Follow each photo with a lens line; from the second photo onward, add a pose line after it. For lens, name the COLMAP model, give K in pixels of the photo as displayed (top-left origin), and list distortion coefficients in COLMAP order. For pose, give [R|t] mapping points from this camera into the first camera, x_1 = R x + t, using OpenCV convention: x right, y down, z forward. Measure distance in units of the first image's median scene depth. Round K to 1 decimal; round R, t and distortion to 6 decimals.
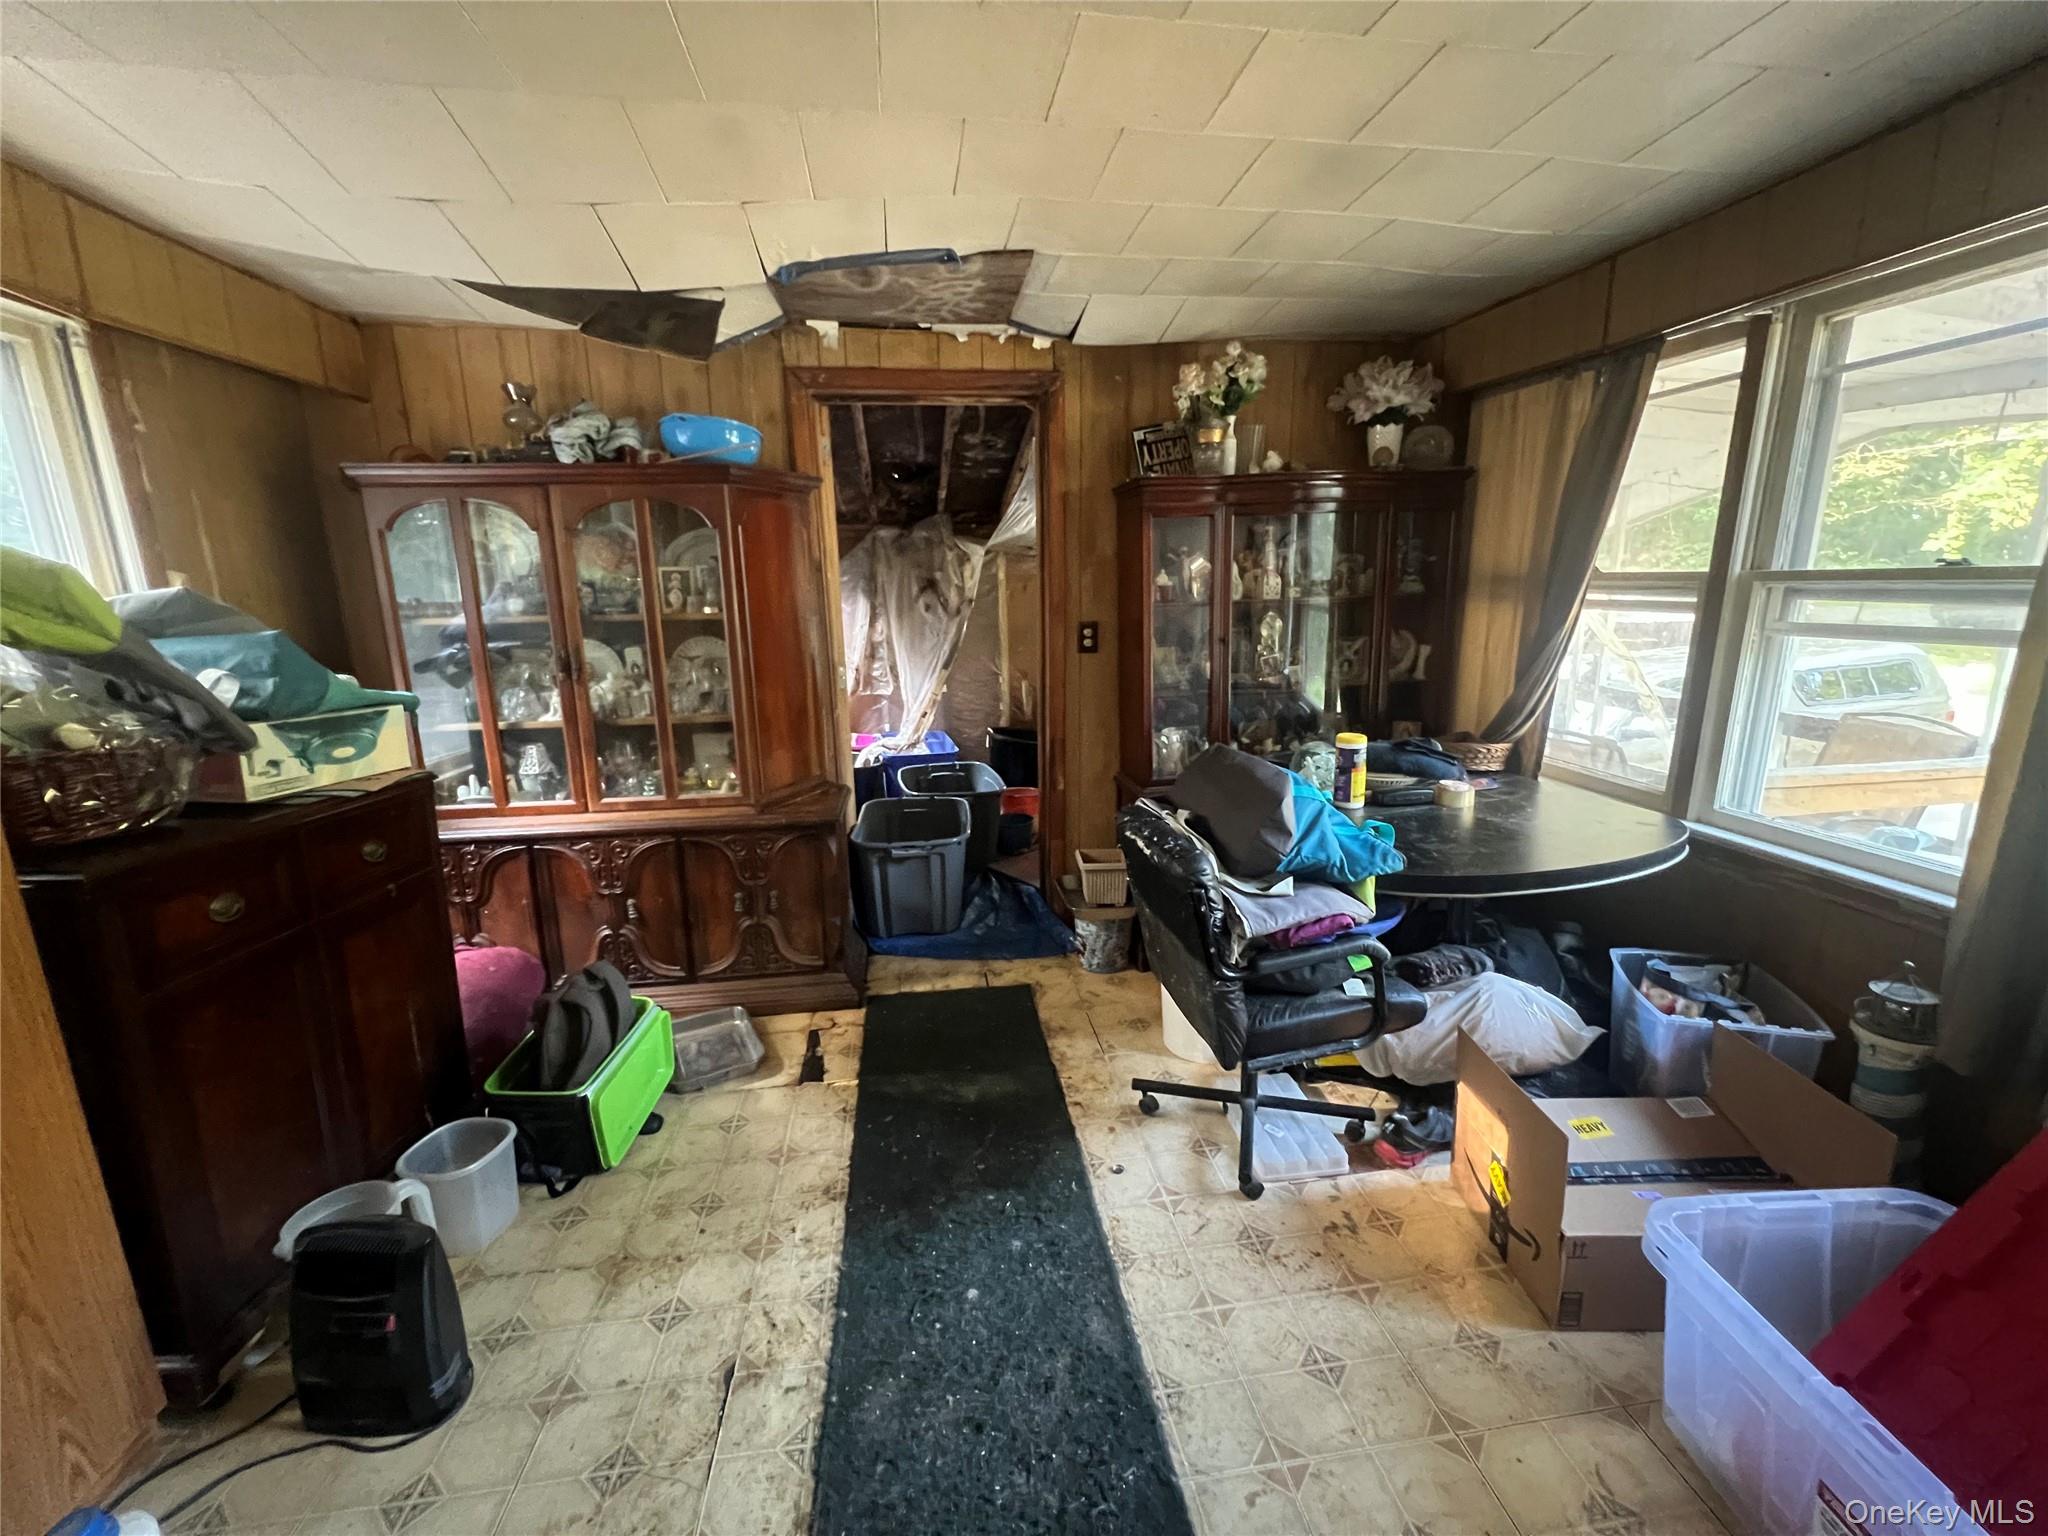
lens RADIAL K [[829.1, 0, 1022.8], [0, 829.1, 771.2], [0, 0, 1]] dist [-0.000710, 0.000011]
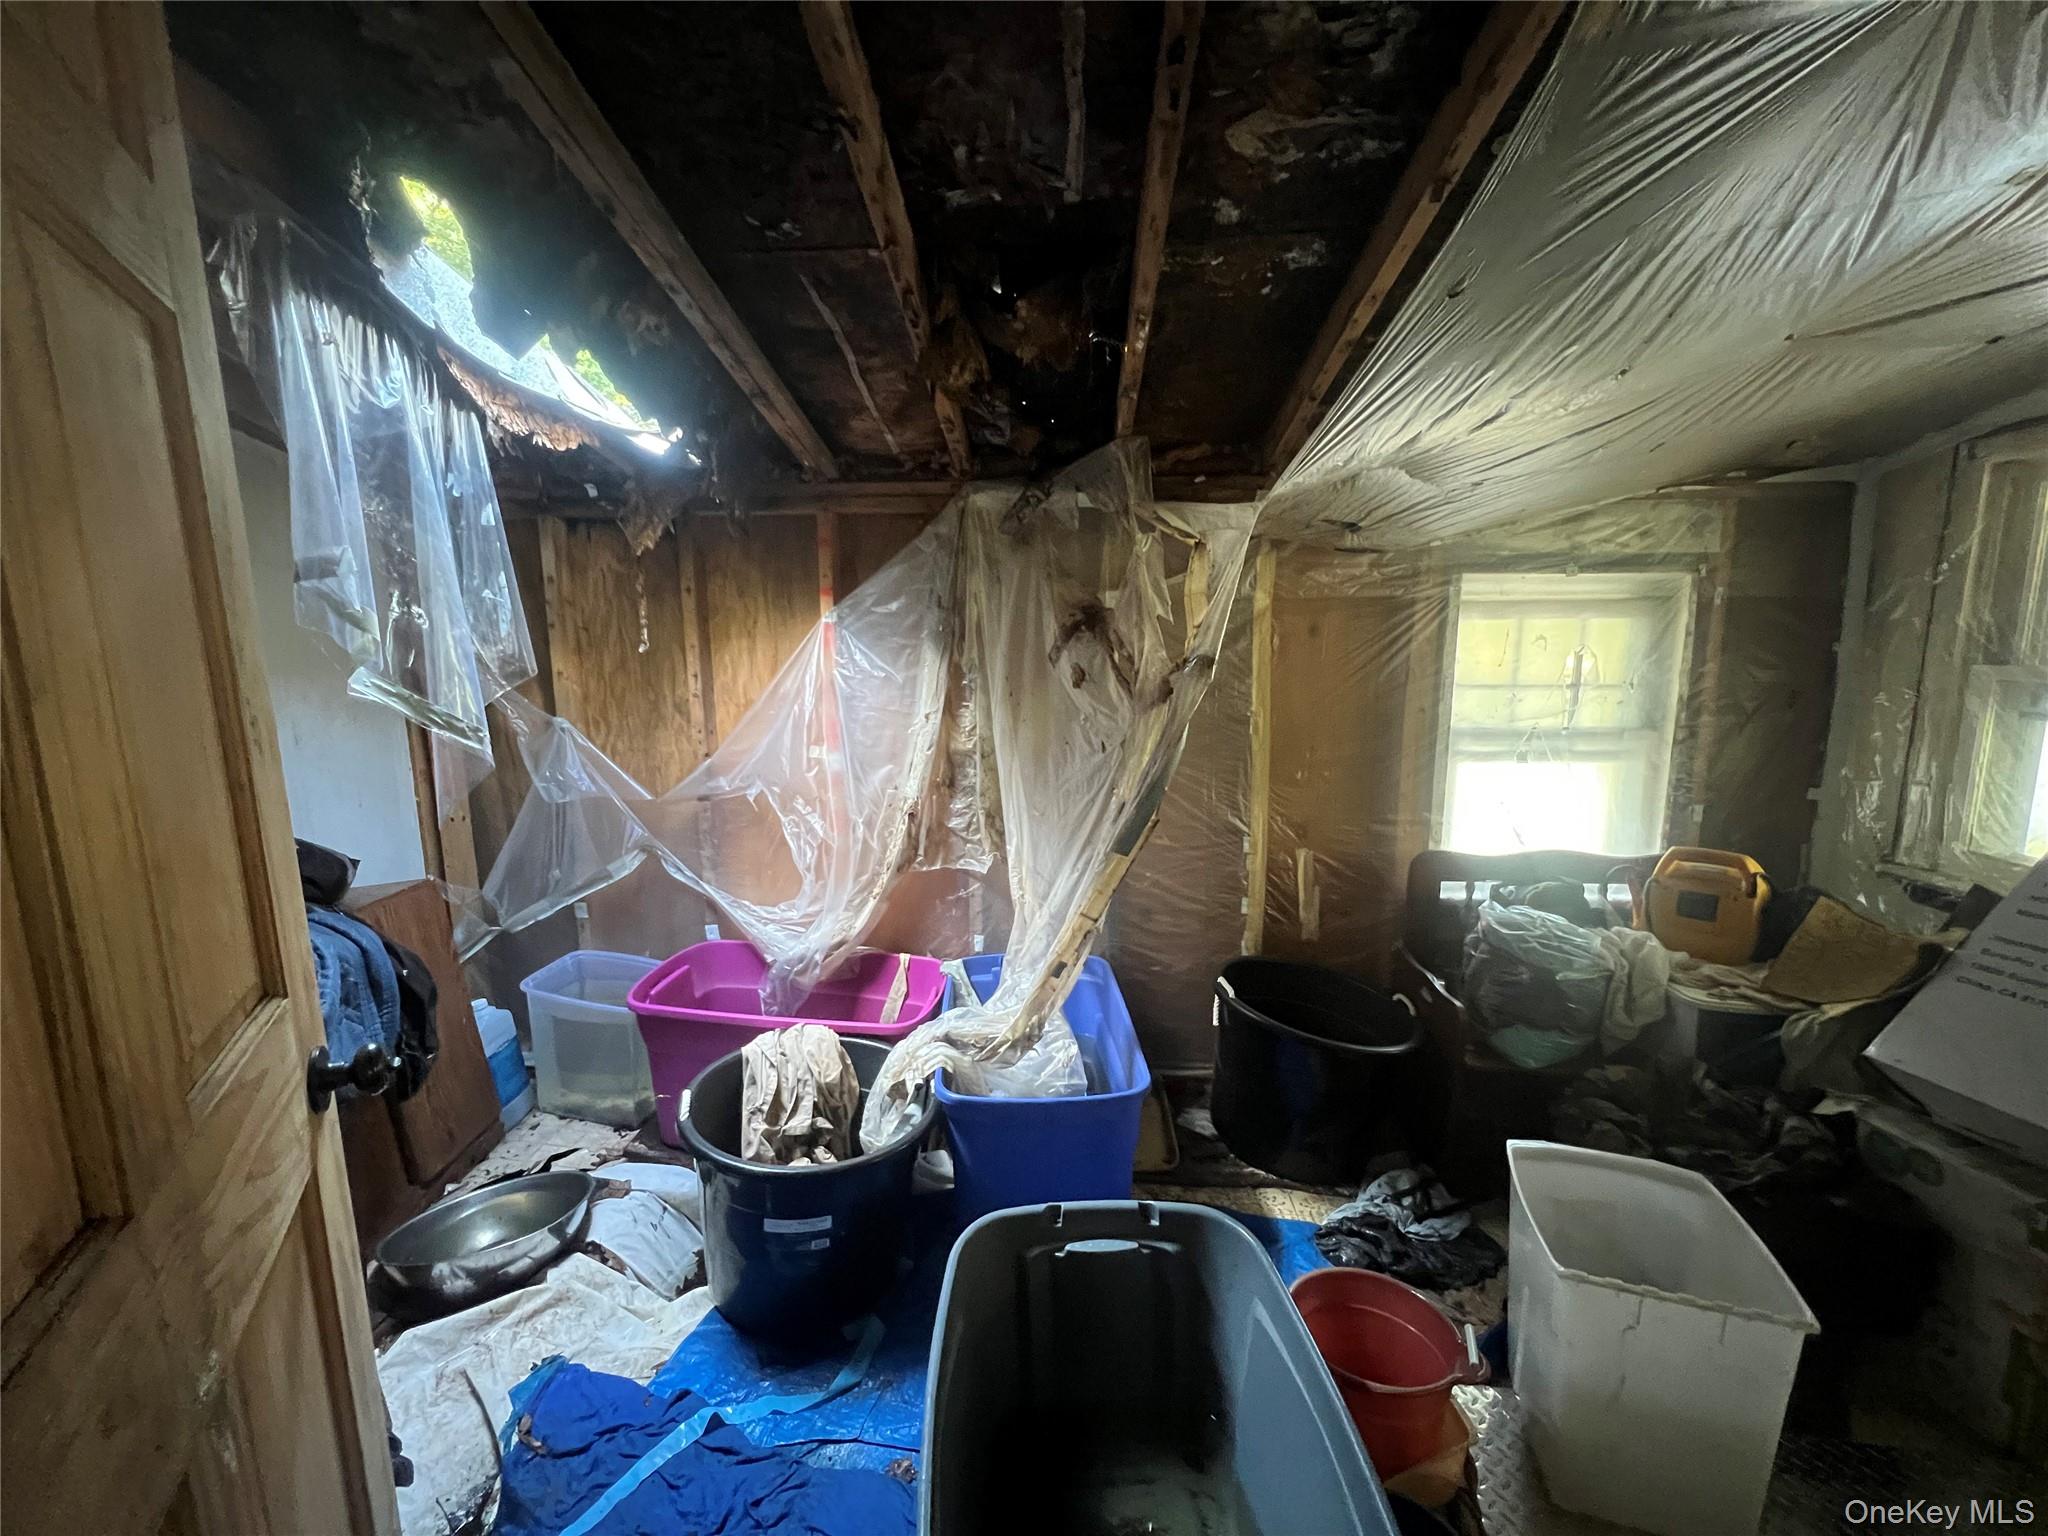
lens RADIAL K [[829.1, 0, 1021.5], [0, 829.1, 765.1], [0, 0, 1]] dist [-0.000710, 0.000011]
pose [[0.981700, 0.034346, -0.187309, -0.065222], [-0.046155, 0.997188, -0.059048, -0.127842], [0.184754, 0.066612, 0.980525, 0.595197]]
